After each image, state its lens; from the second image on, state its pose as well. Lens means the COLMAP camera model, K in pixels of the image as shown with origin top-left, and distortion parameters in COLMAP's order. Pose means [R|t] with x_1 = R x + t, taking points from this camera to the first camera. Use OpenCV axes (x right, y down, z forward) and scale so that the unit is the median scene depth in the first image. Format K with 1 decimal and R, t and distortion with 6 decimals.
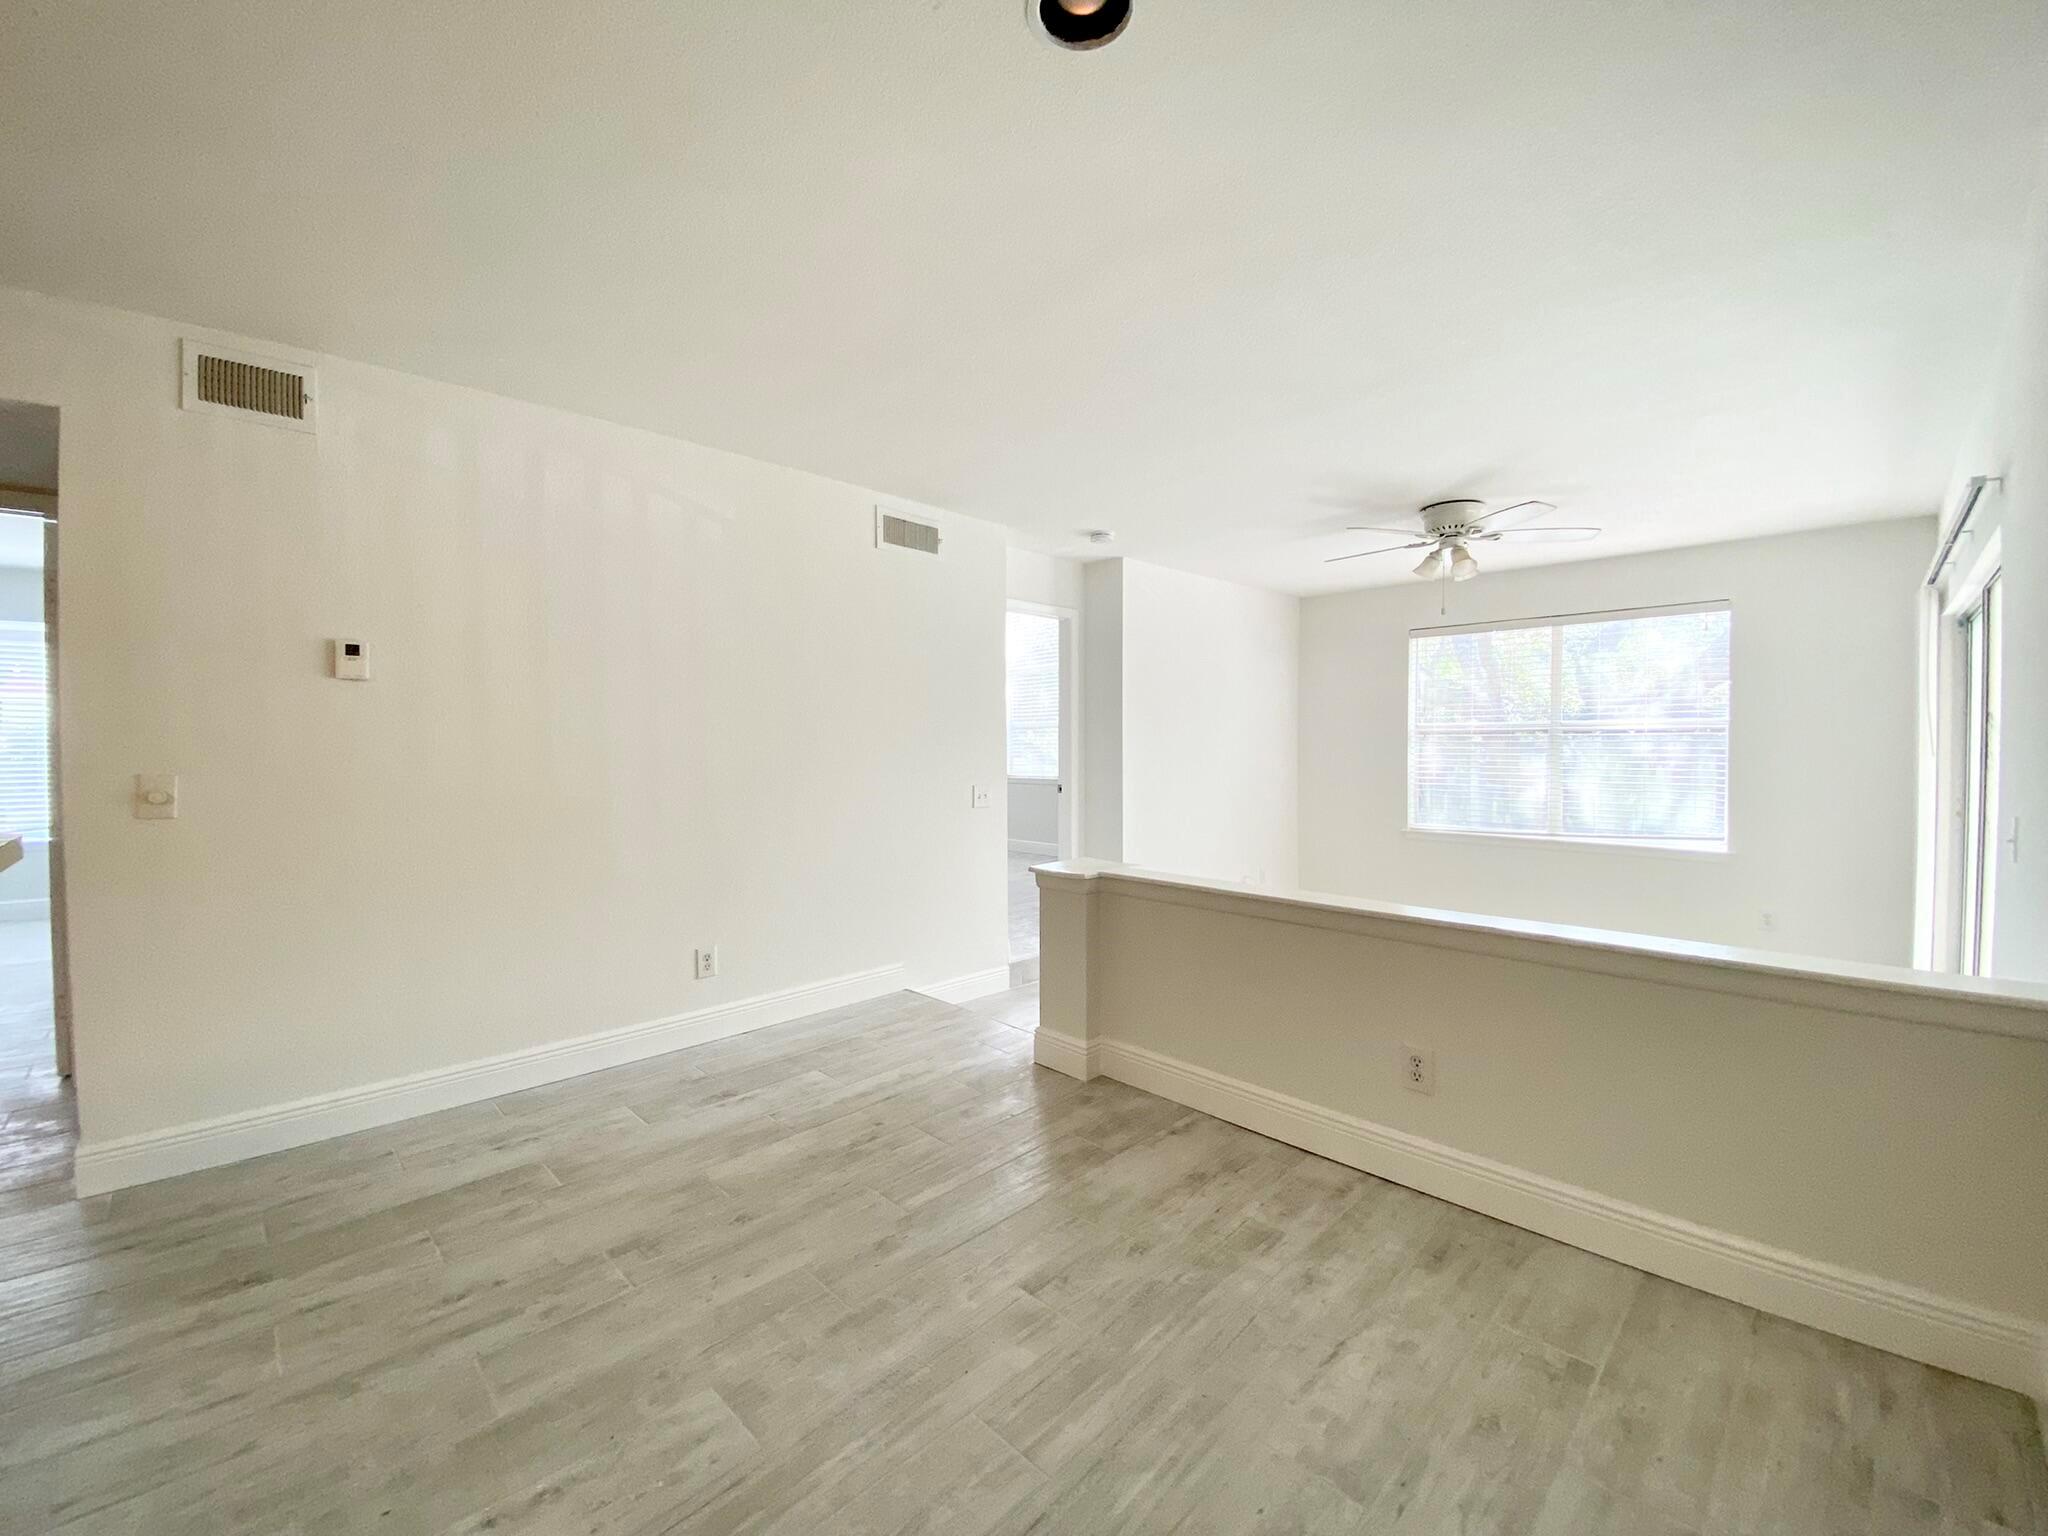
lens RADIAL K [[828.1, 0, 1018.9], [0, 828.1, 764.8], [0, 0, 1]] dist [0.032448, -0.025213]
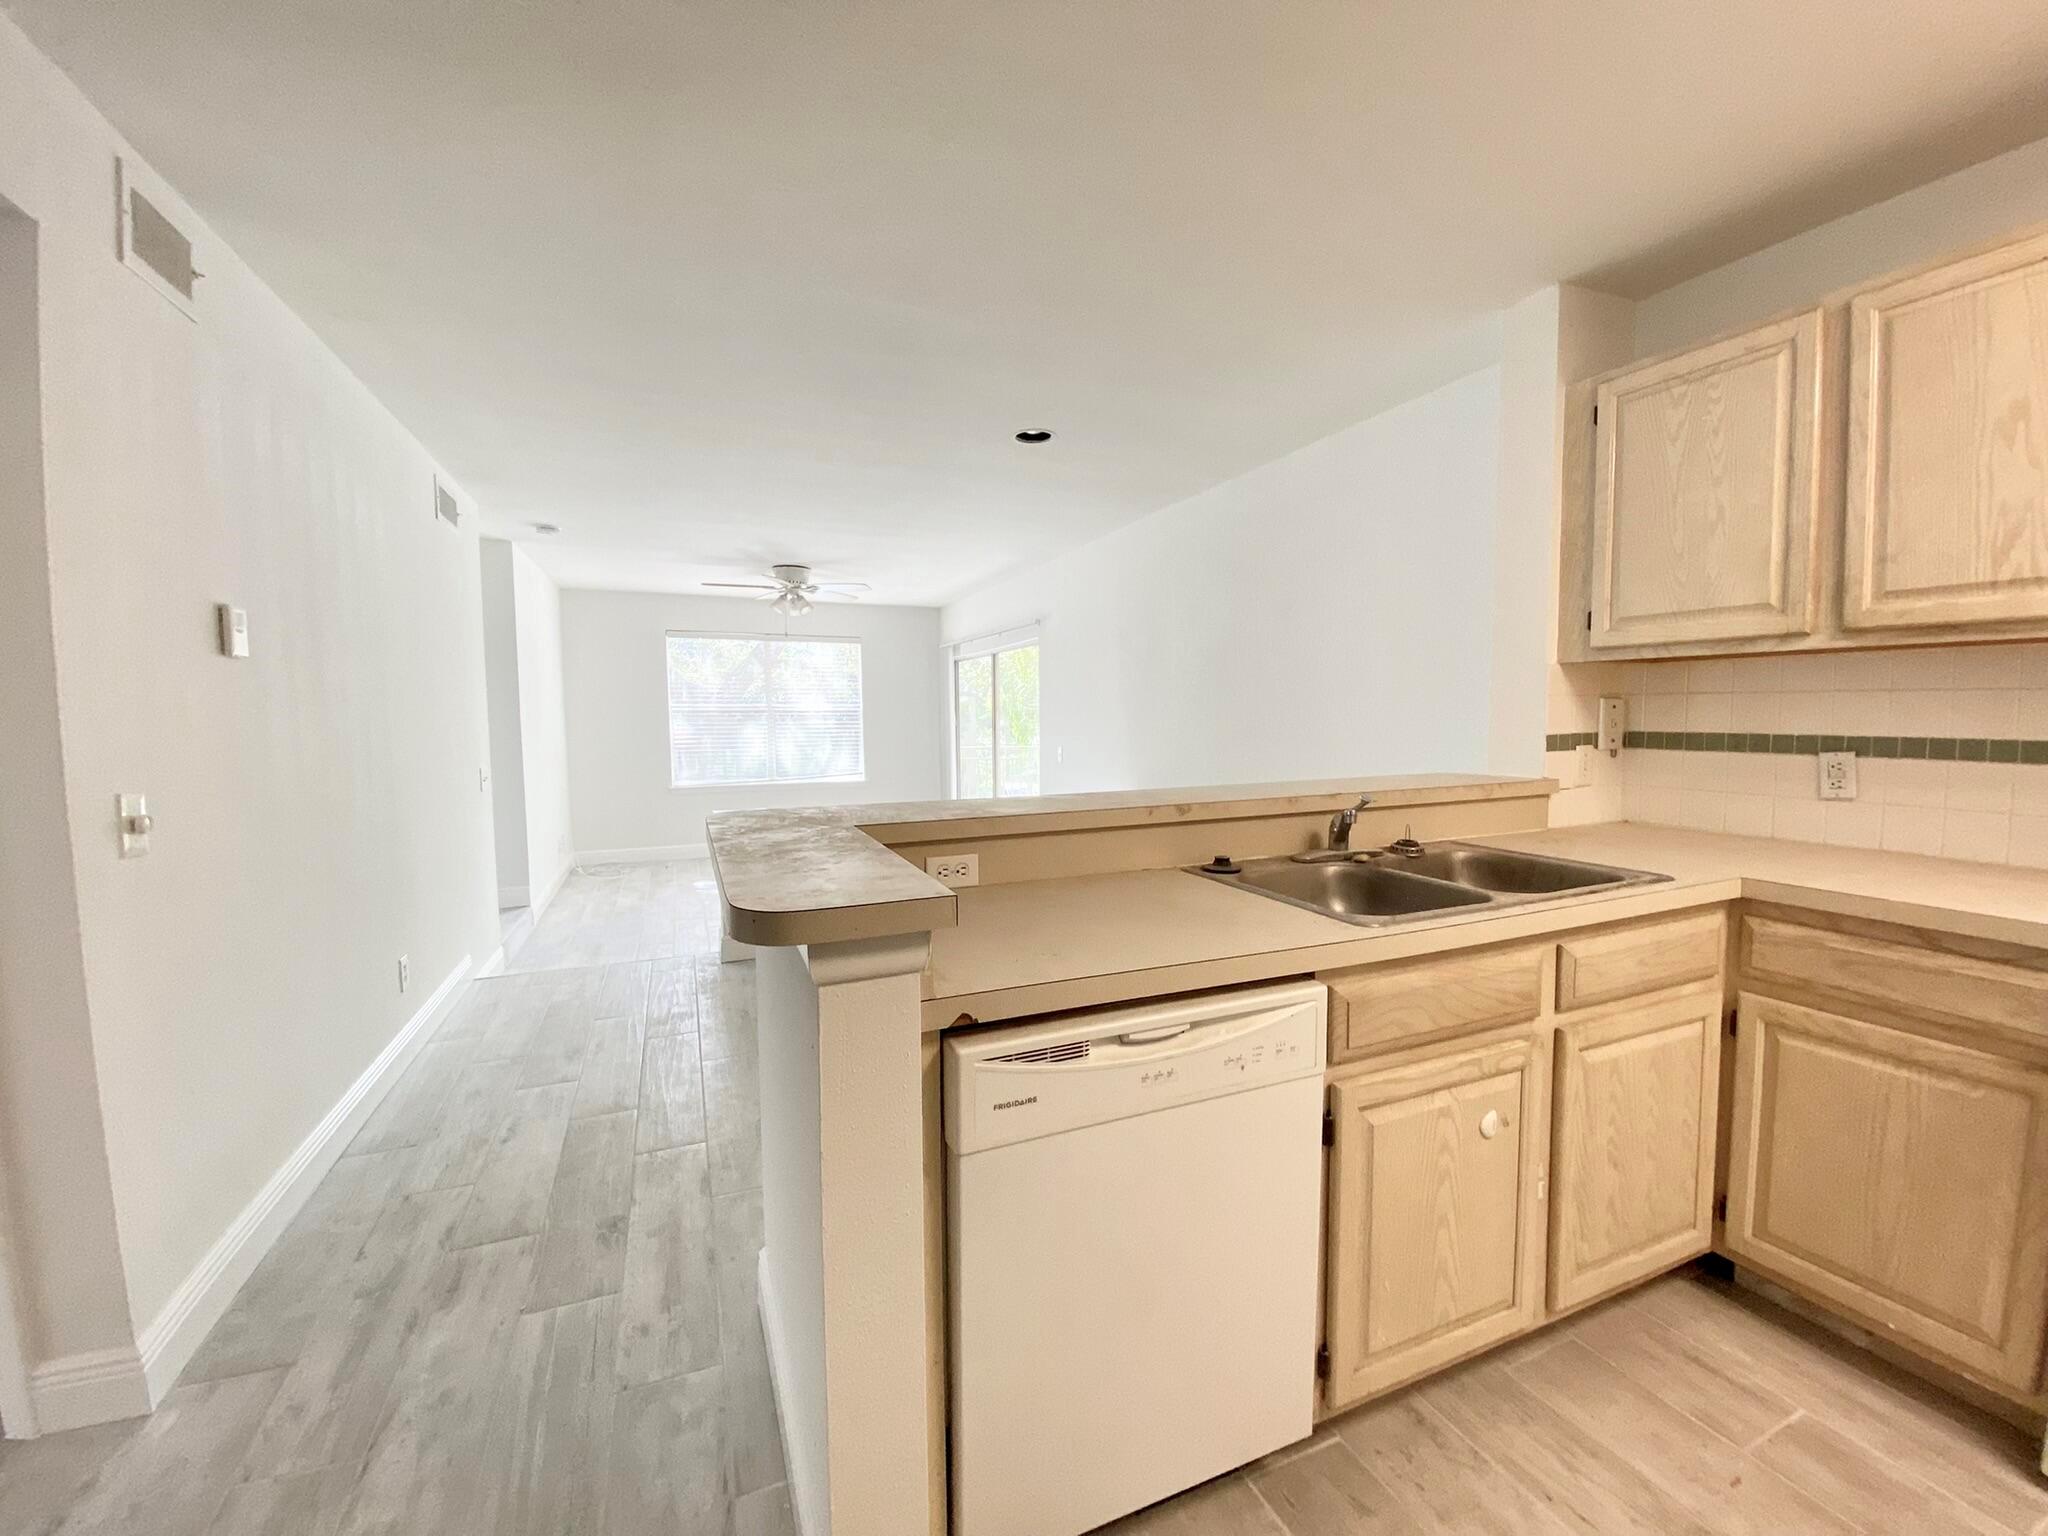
lens RADIAL K [[828.1, 0, 1018.9], [0, 828.1, 764.8], [0, 0, 1]] dist [0.032448, -0.025213]
pose [[0.377258, -0.058480, 0.924260, -0.939023], [0.023208, 0.998288, 0.053691, -0.022185], [-0.925817, 0.001195, 0.377969, 0.037910]]
